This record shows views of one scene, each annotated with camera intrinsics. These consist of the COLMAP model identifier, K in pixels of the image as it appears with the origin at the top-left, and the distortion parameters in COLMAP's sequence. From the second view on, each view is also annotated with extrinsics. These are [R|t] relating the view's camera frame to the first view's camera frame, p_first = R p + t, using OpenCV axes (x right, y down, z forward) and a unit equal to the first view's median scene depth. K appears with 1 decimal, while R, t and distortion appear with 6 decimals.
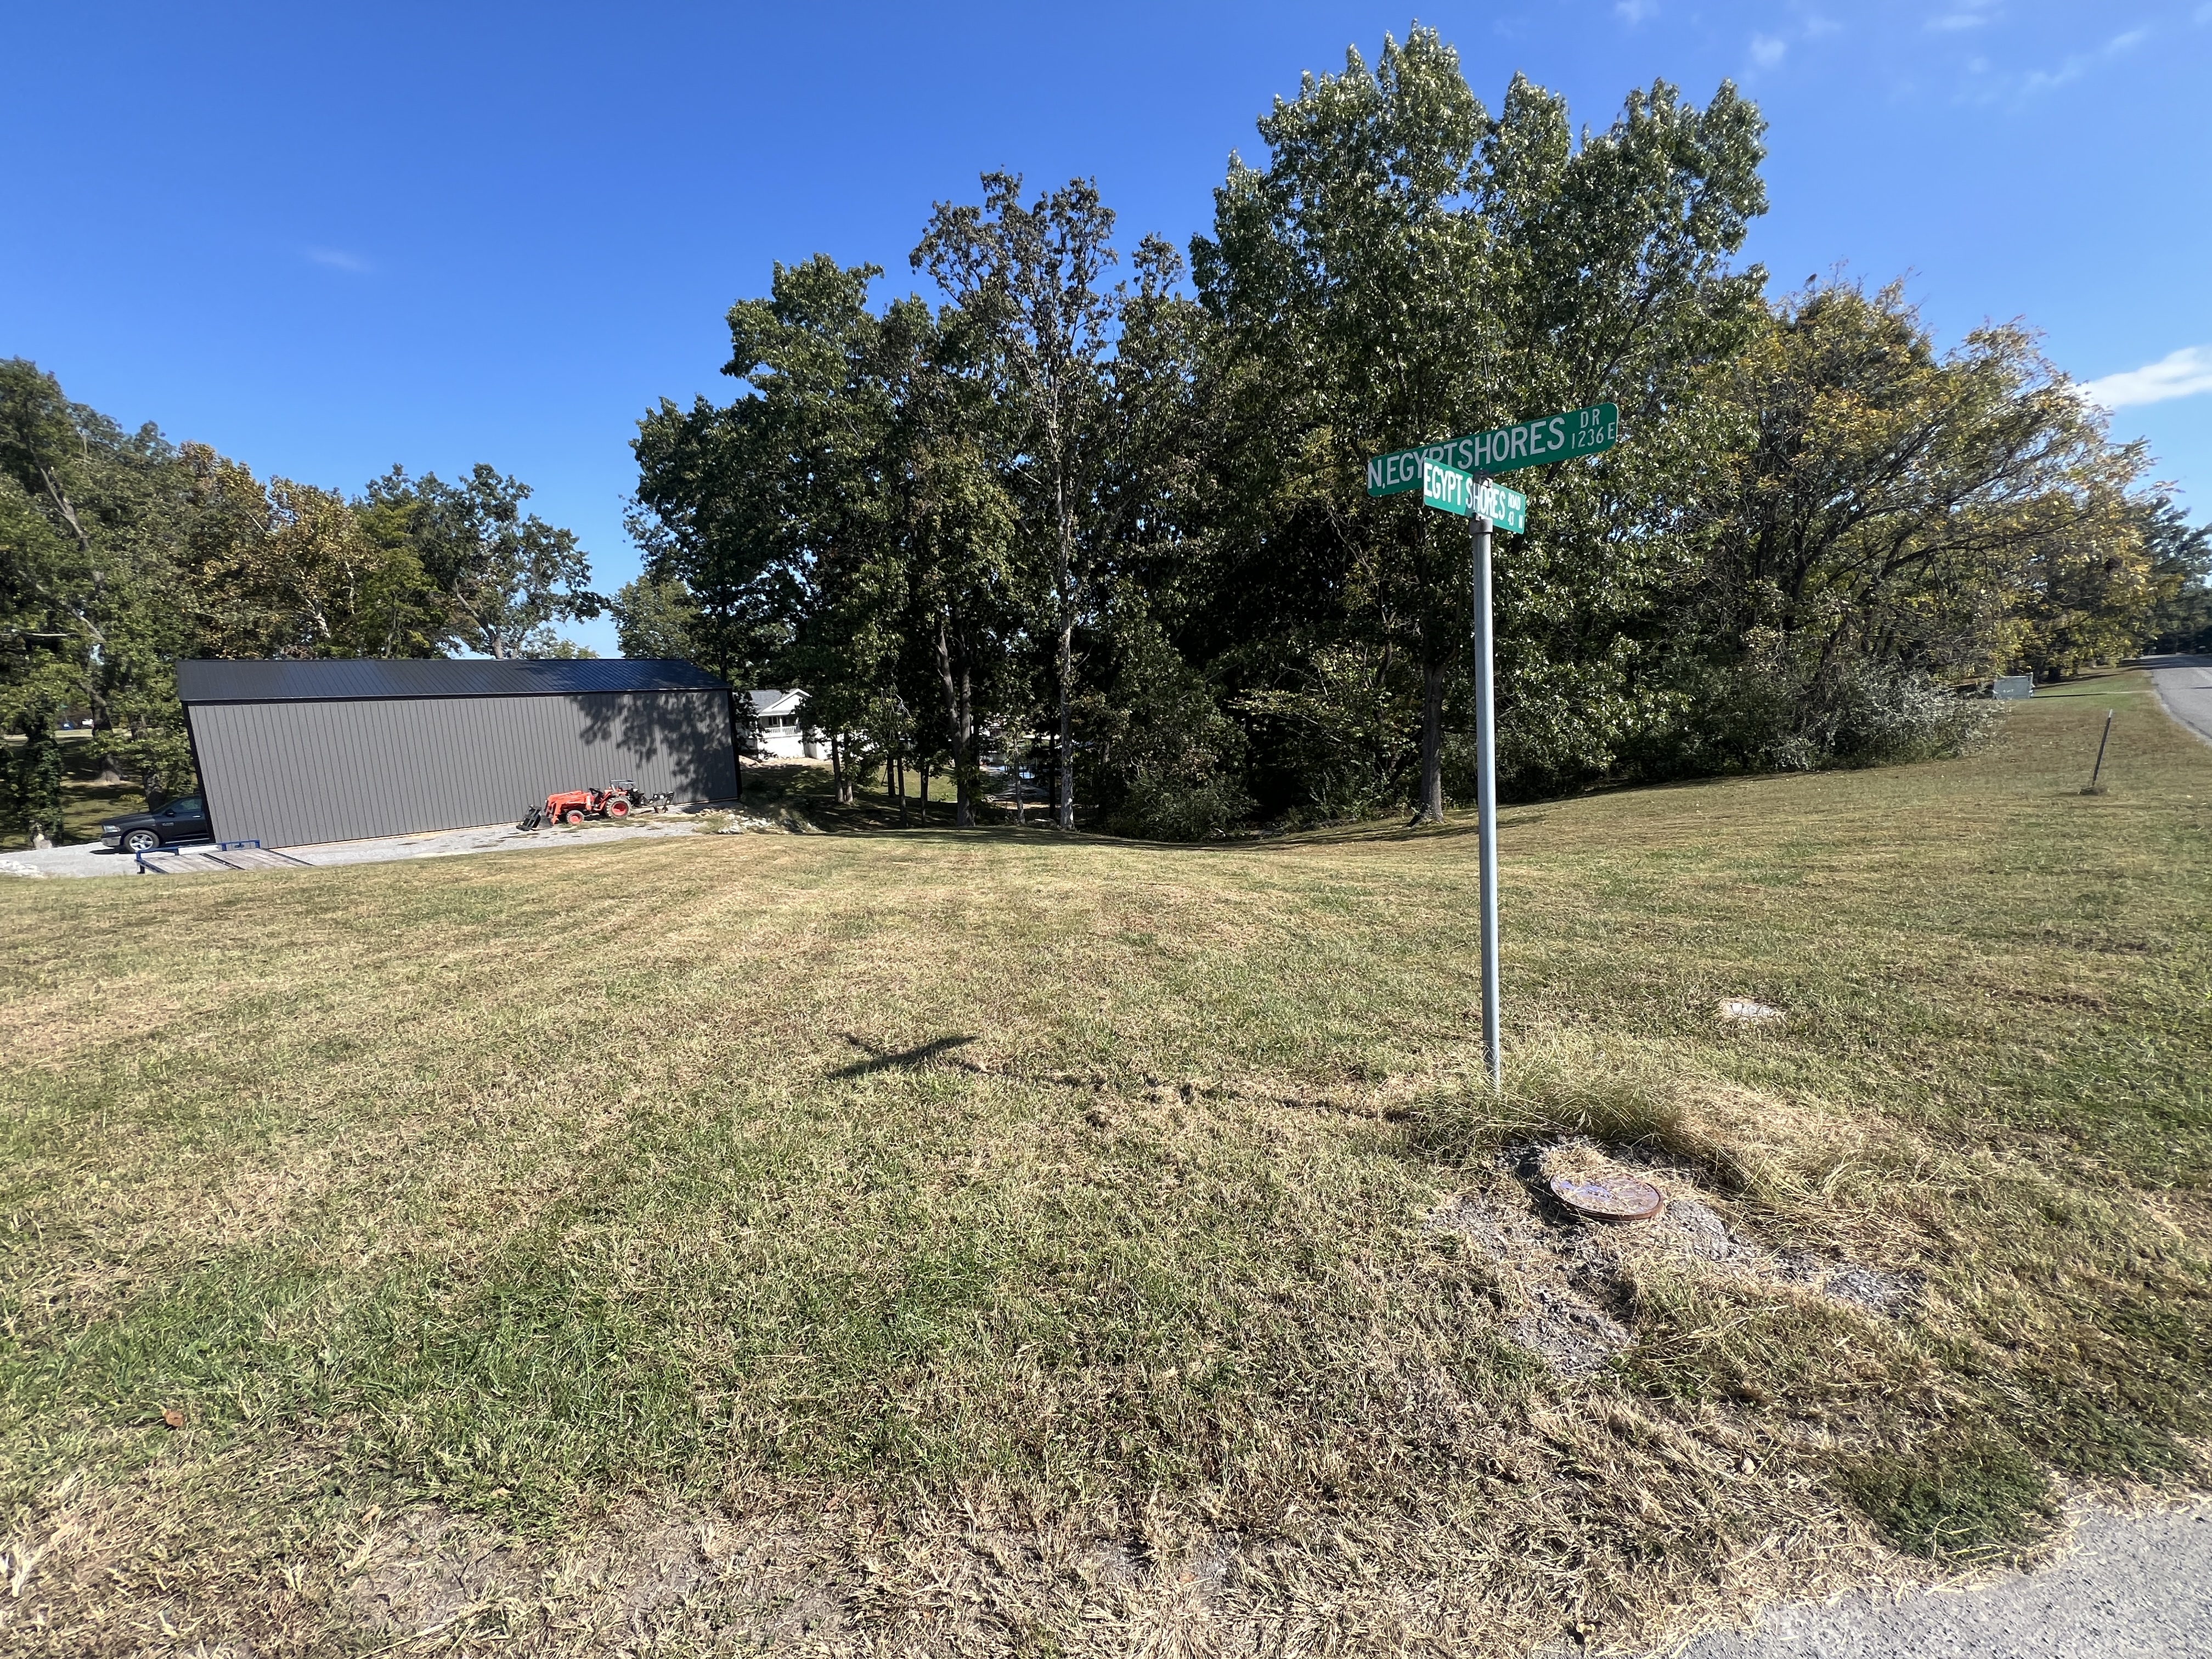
lens RADIAL K [[896.9, 0, 1103.4], [0, 896.9, 827.5], [0, 0, 1]] dist [0.003760, -0.000311]
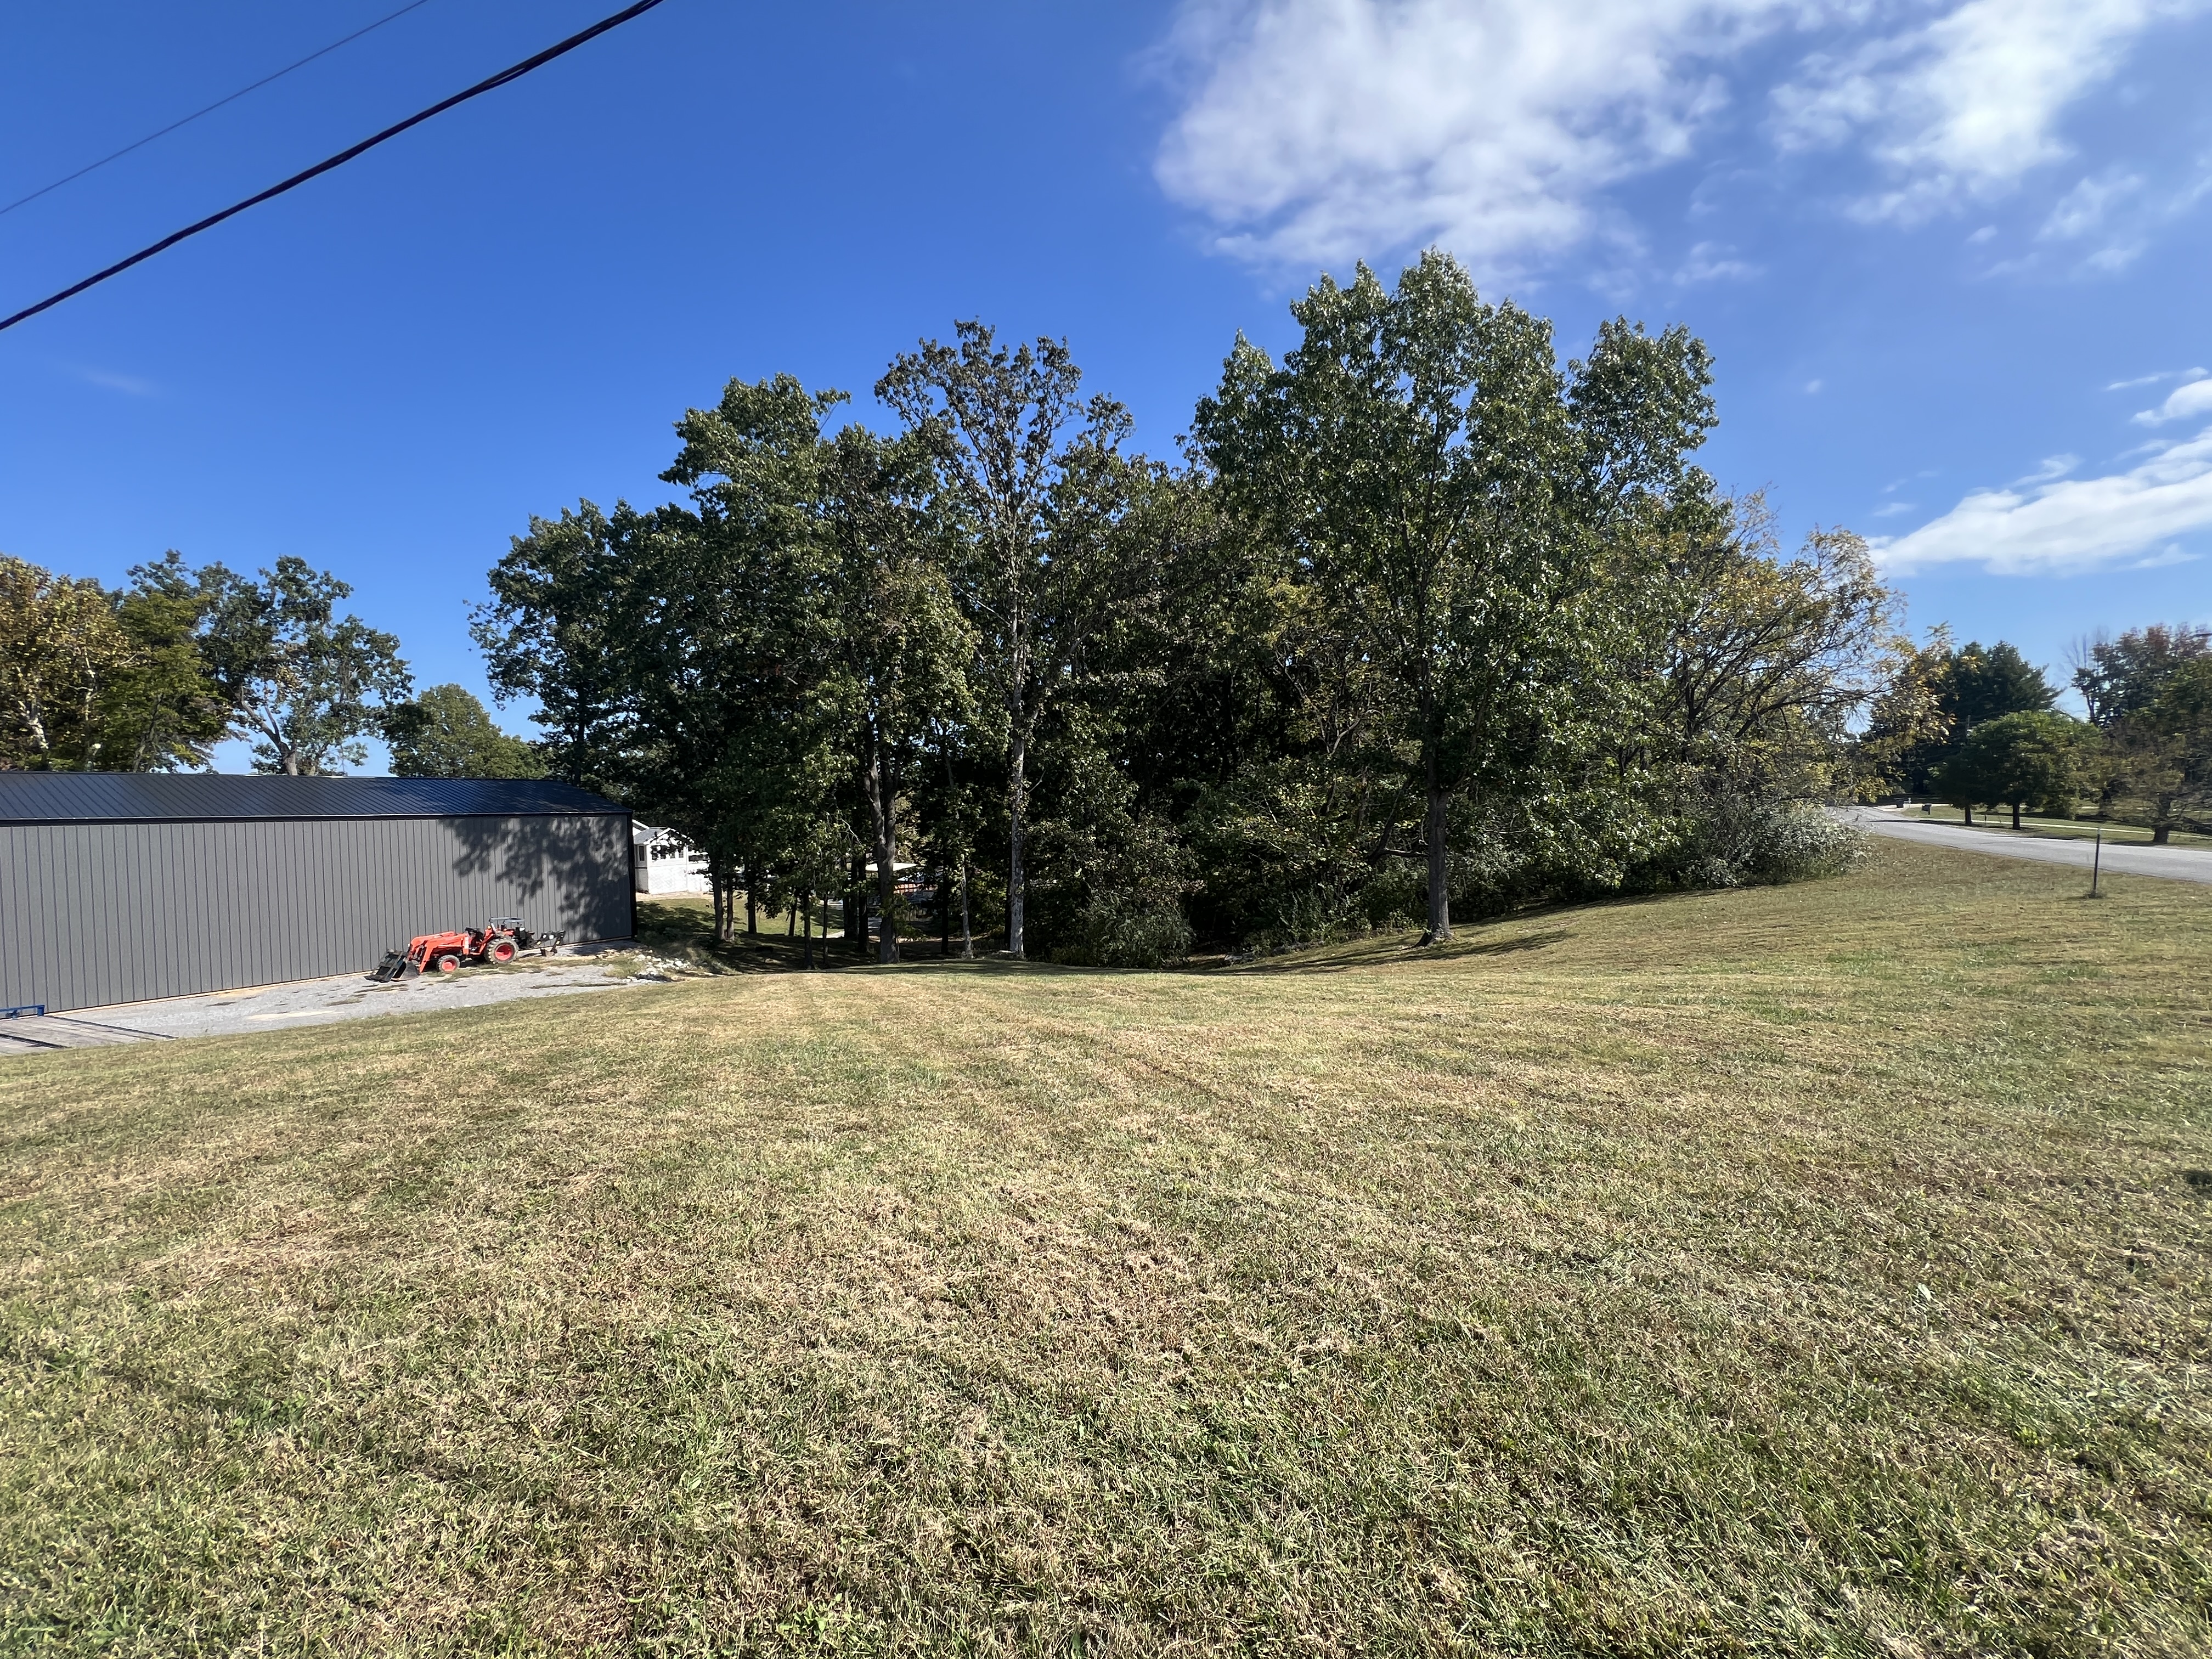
lens RADIAL K [[896.9, 0, 1110.3], [0, 896.9, 826.9], [0, 0, 1]] dist [0.003760, -0.000311]
pose [[0.975353, 0.003079, 0.220629, -0.168141], [0.029472, 0.989126, -0.144090, 0.001300], [-0.218674, 0.147041, 0.964656, 0.045341]]
